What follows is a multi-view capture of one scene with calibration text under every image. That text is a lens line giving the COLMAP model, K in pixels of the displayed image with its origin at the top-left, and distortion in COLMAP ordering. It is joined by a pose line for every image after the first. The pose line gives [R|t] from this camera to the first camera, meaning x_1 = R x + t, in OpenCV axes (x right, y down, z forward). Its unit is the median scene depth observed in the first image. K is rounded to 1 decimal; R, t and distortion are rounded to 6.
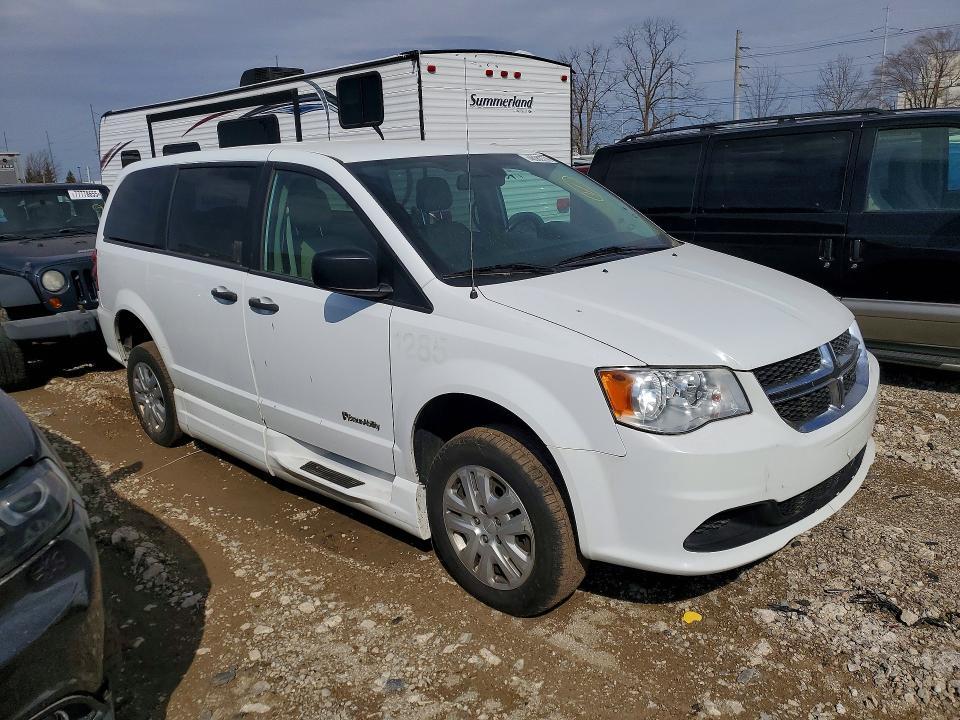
lens RADIAL K [[780.4, 0, 480.0], [0, 780.4, 360.0], [0, 0, 1]] dist [0.029548, -0.003237]
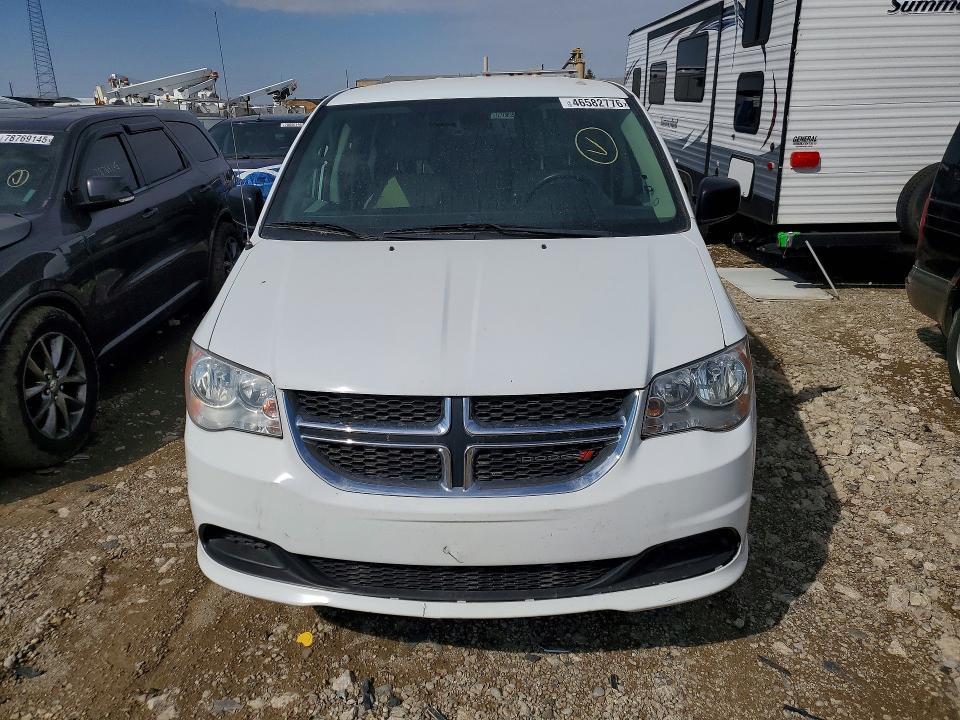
lens RADIAL K [[780.4, 0, 480.0], [0, 780.4, 360.0], [0, 0, 1]] dist [0.029548, -0.003237]
pose [[0.639122, 0.275638, -0.718016, 0.810302], [-0.194319, 0.961156, 0.196009, -0.168591], [0.744153, 0.014251, 0.667857, 0.451639]]
